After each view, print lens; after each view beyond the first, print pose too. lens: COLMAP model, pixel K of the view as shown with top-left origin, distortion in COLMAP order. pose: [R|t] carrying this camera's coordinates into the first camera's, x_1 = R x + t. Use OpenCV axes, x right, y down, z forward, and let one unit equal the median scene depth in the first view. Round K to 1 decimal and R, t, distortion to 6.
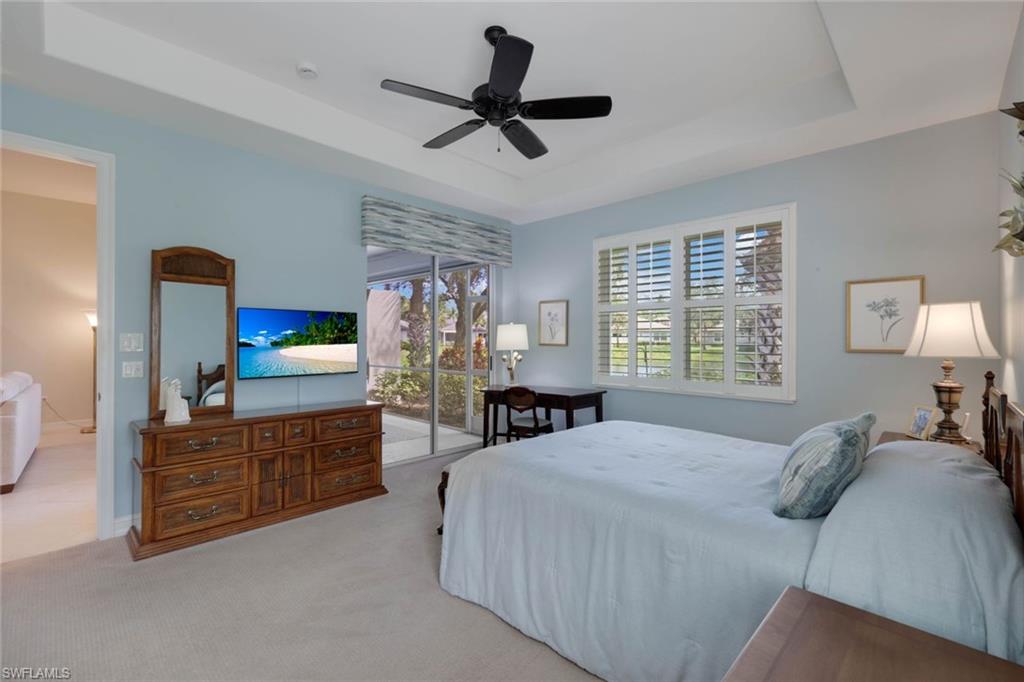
lens RADIAL K [[447.0, 0, 519.1], [0, 447.0, 336.2], [0, 0, 1]] dist [0.007177, -0.001008]
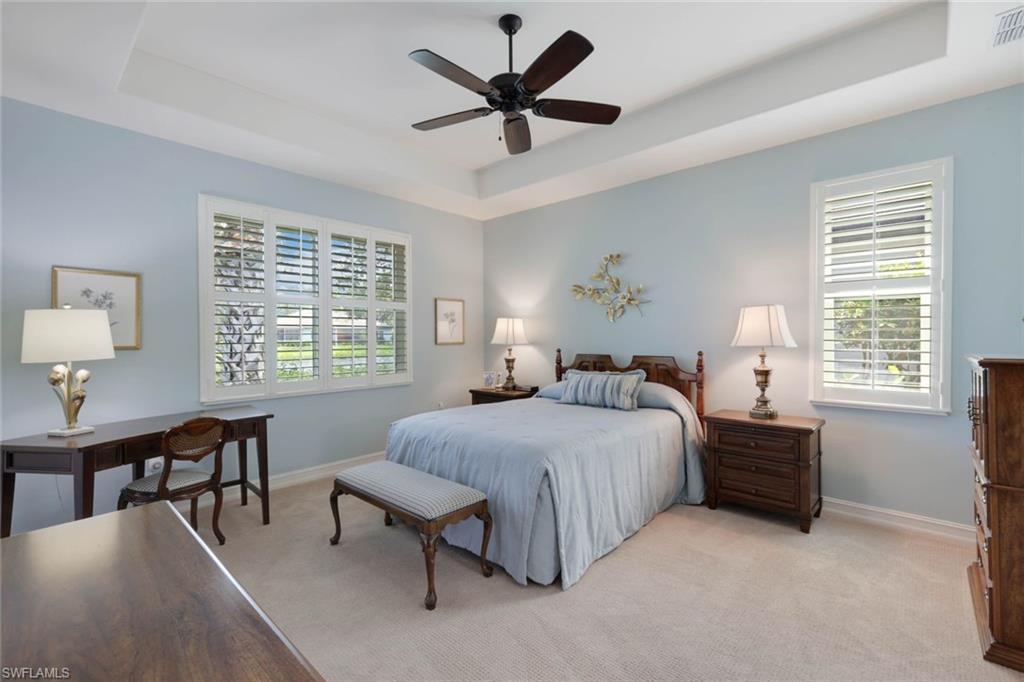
lens RADIAL K [[447.0, 0, 519.4], [0, 447.0, 337.9], [0, 0, 1]] dist [0.007177, -0.001008]
pose [[-0.026184, -0.007045, 0.999632, -0.588534], [-0.000434, 0.999975, 0.007036, 0.002266], [-0.999657, -0.000250, -0.026186, 0.564784]]
